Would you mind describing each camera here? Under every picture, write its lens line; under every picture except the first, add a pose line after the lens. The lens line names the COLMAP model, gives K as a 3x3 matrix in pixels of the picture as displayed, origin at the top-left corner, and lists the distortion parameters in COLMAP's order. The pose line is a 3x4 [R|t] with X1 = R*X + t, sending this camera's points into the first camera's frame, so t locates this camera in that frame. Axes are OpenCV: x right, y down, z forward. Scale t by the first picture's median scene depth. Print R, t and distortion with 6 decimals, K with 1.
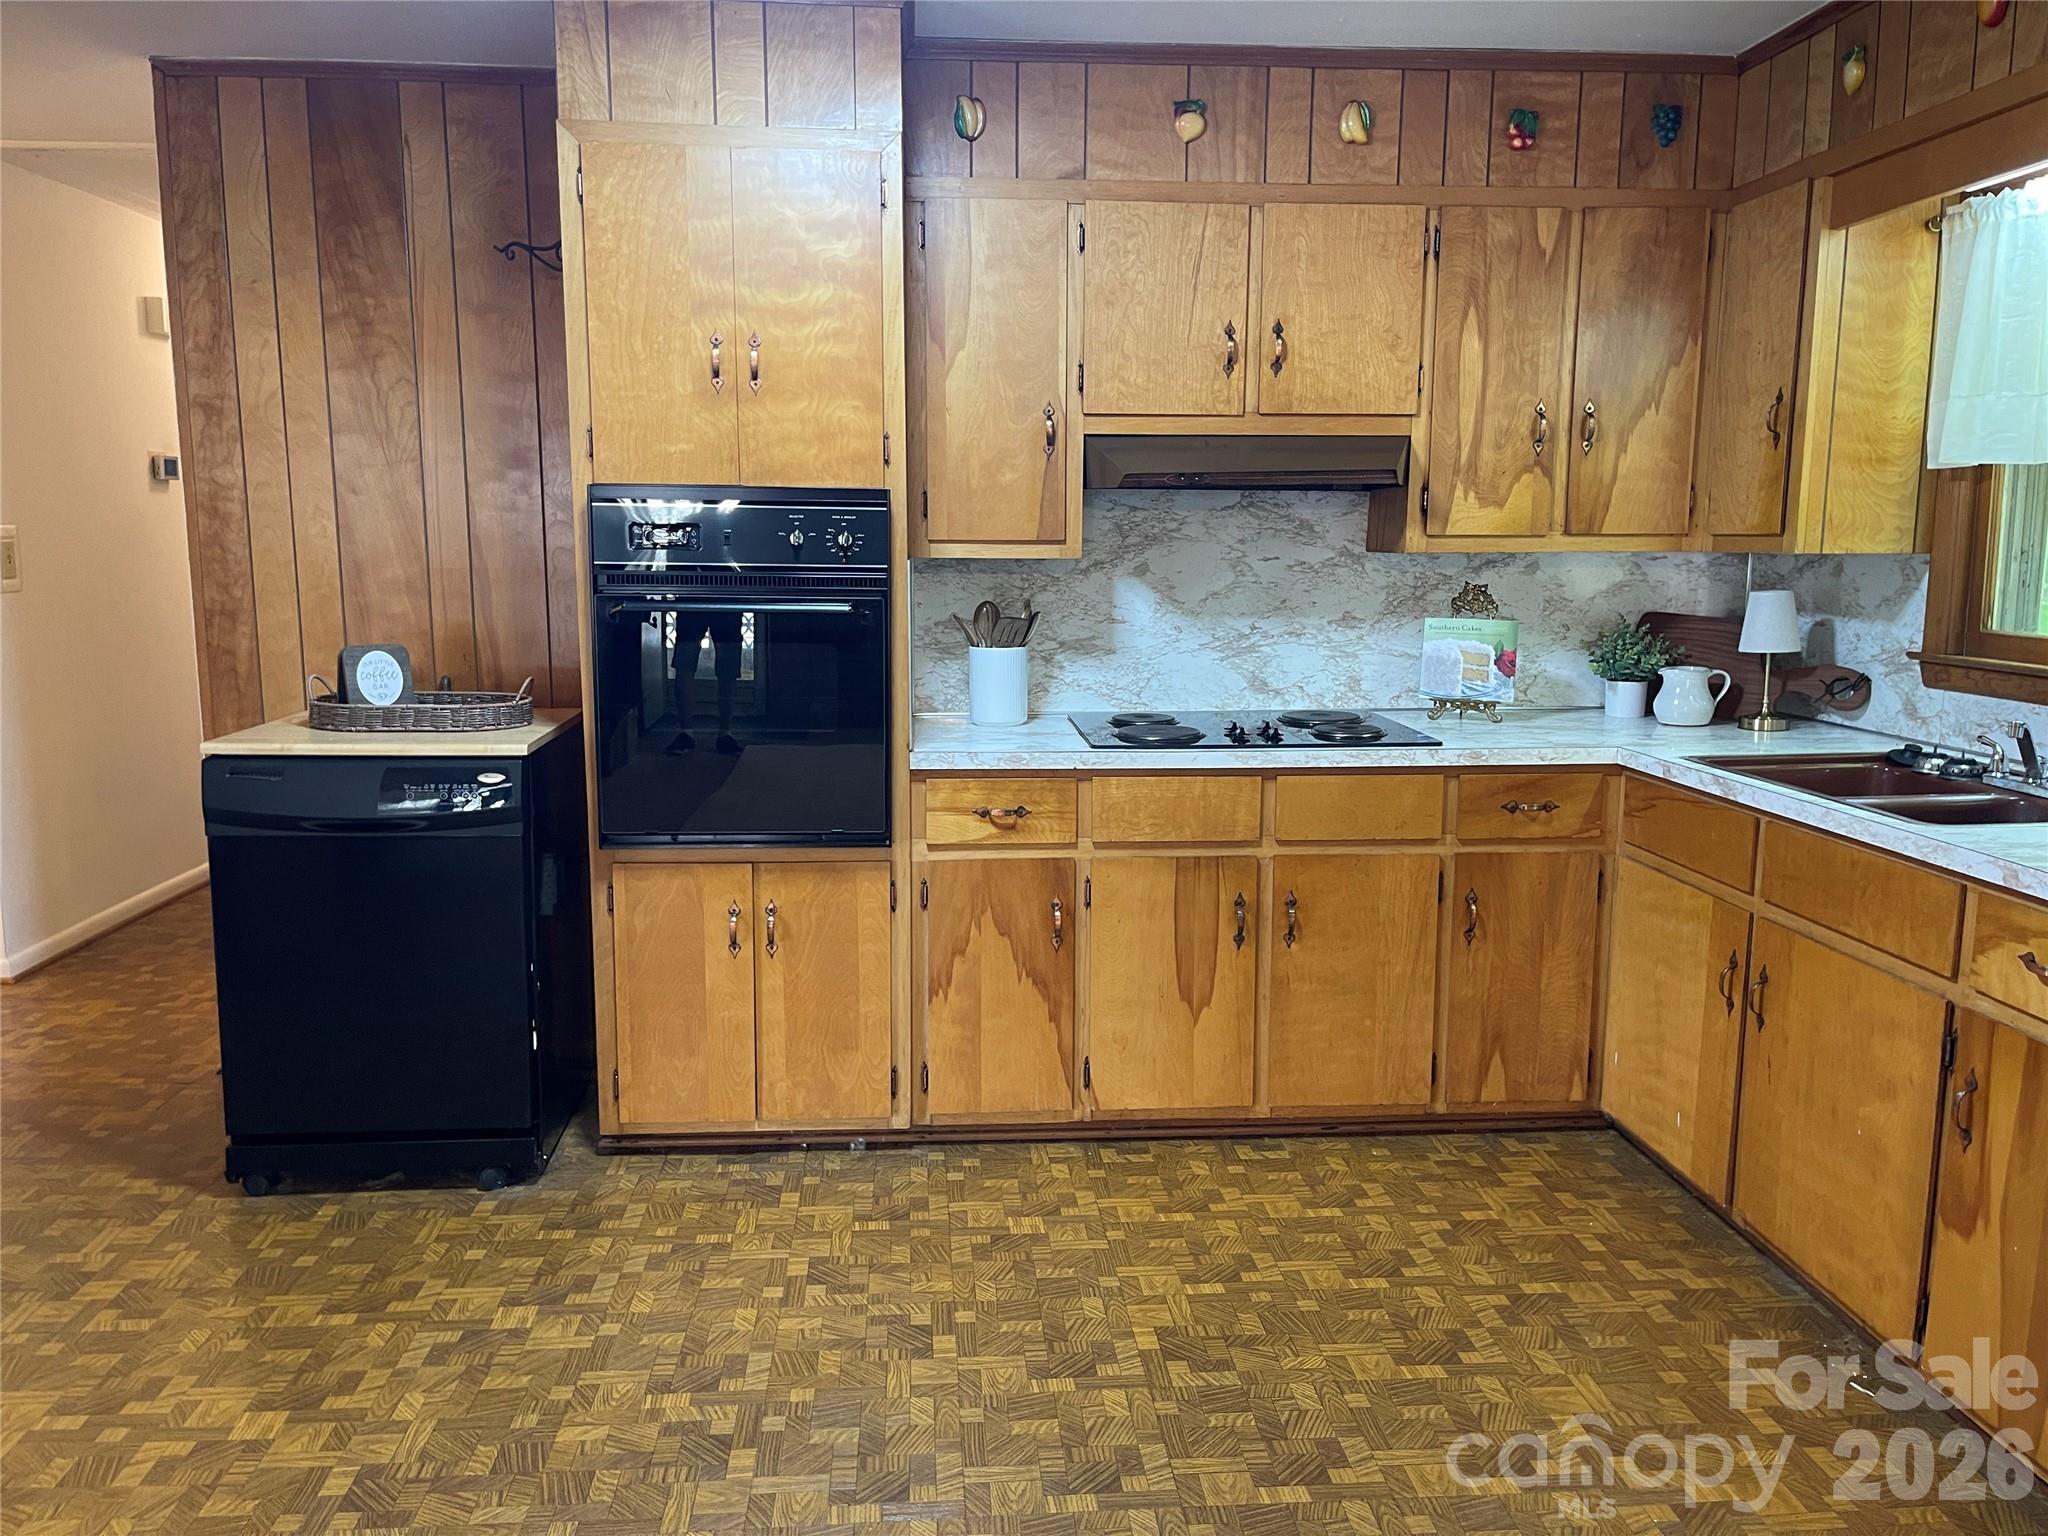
lens RADIAL K [[1549.3, 0, 1039.8], [0, 1549.3, 771.8], [0, 0, 1]] dist [0.076458, -0.103039]
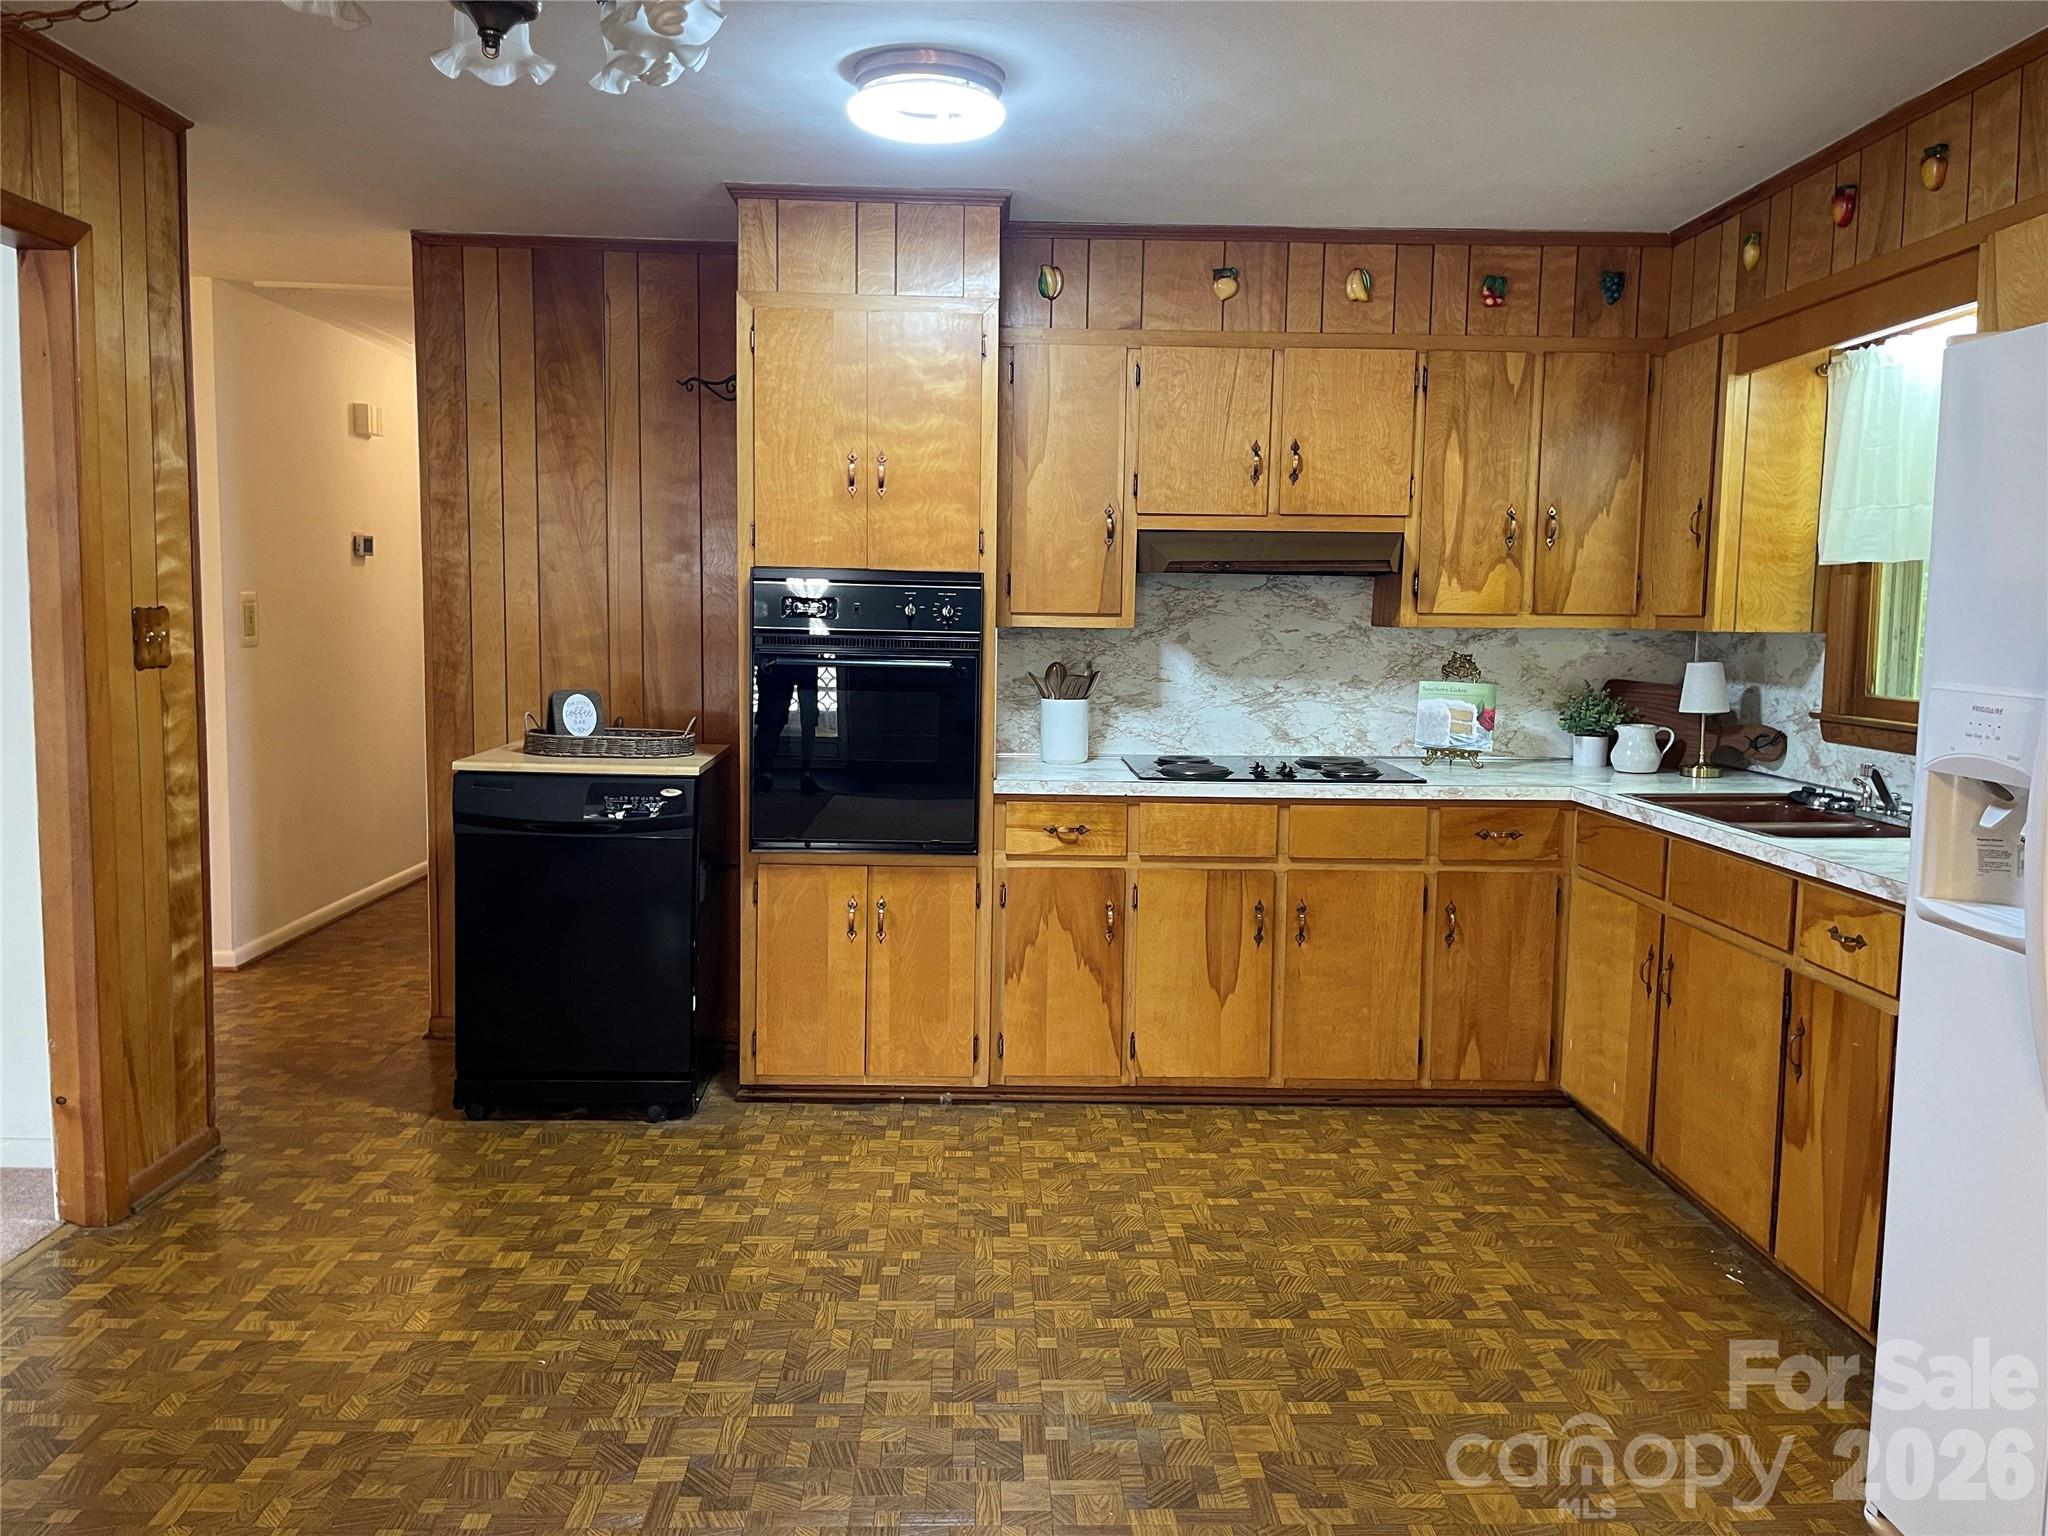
lens RADIAL K [[1556.9, 0, 1027.5], [0, 1556.9, 757.9], [0, 0, 1]] dist [0.080720, -0.133893]
pose [[0.998915, 0.015528, -0.043909, -0.001796], [-0.017964, 0.998289, -0.055653, 0.037686], [0.042969, 0.056381, 0.997484, -0.245188]]
